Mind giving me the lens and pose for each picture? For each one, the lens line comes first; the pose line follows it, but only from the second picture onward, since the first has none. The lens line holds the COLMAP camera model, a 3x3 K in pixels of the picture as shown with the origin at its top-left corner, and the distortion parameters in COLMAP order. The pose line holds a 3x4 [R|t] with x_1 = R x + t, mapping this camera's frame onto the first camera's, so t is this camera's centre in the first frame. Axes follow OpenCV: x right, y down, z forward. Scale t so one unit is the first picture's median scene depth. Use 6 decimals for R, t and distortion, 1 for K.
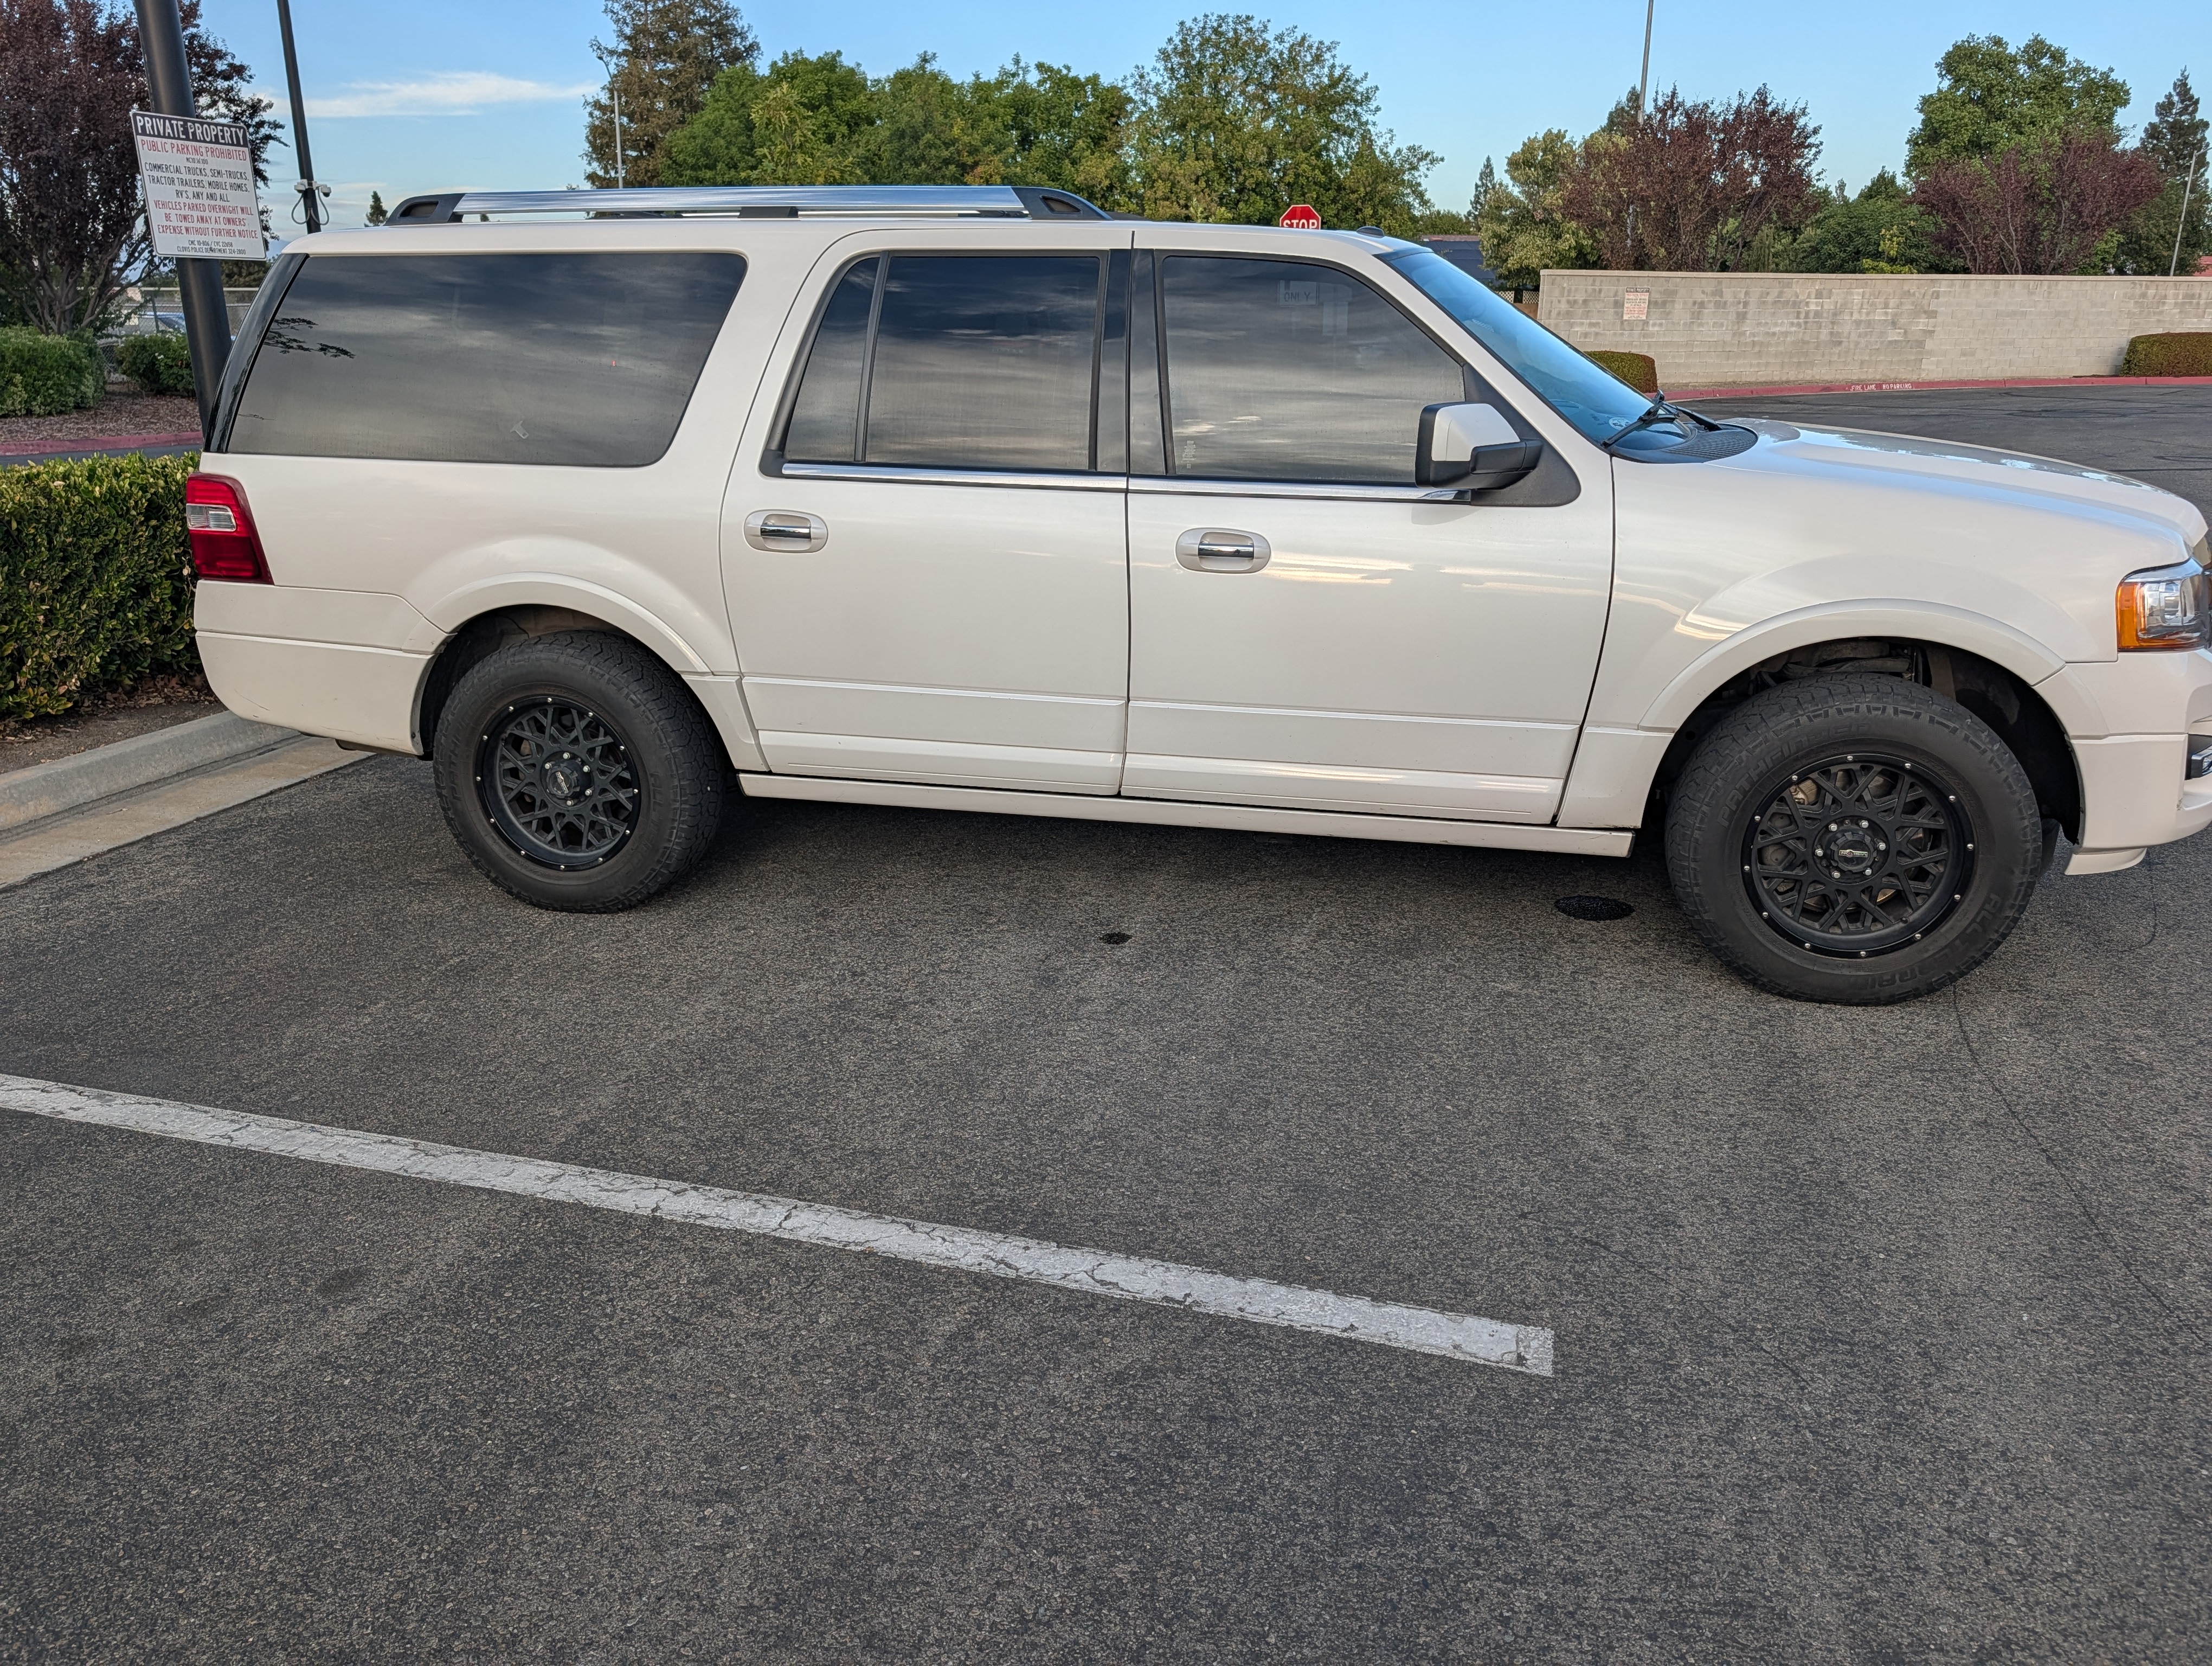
lens RADIAL K [[1698.4, 0, 1106.0], [0, 1698.4, 833.0], [0, 0, 1]] dist [0.008760, -0.002718]
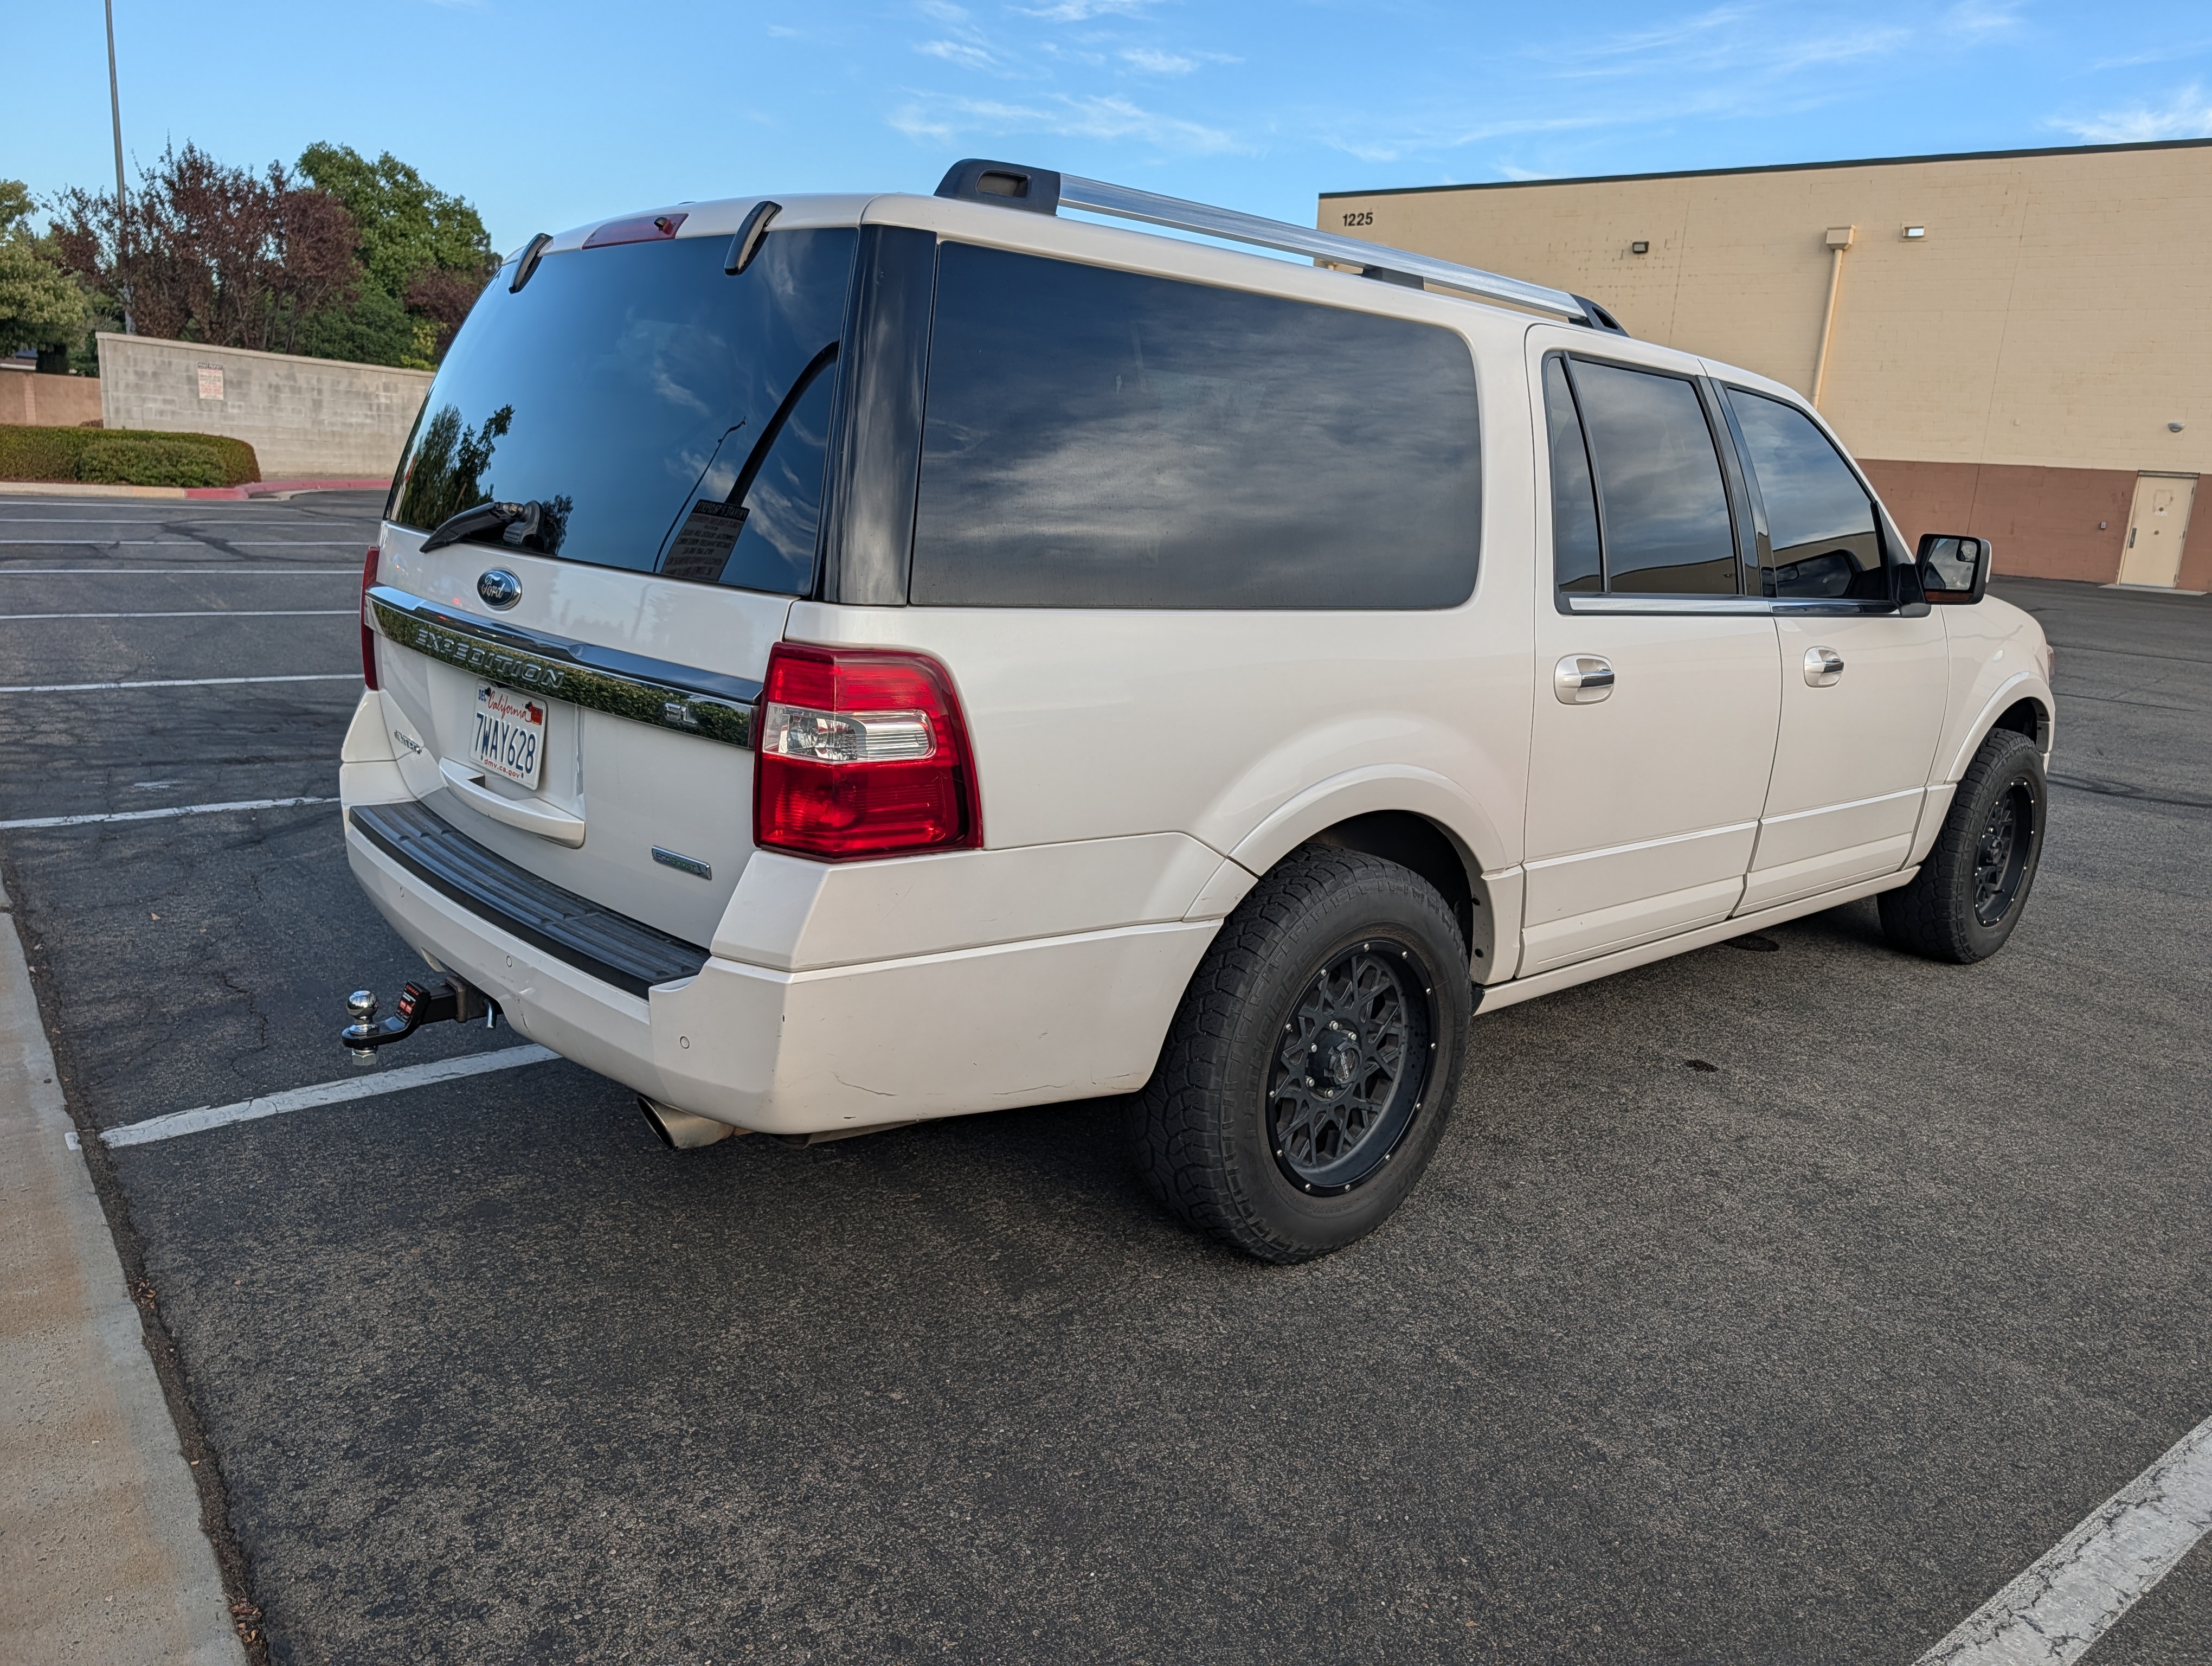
lens RADIAL K [[1698.4, 0, 1106.0], [0, 1698.4, 833.0], [0, 0, 1]] dist [0.008760, -0.002718]
pose [[0.532627, -0.141343, 0.834464, -0.211638], [0.182359, 0.981963, 0.049929, -0.039413], [-0.826471, 0.125579, 0.548795, 0.156939]]
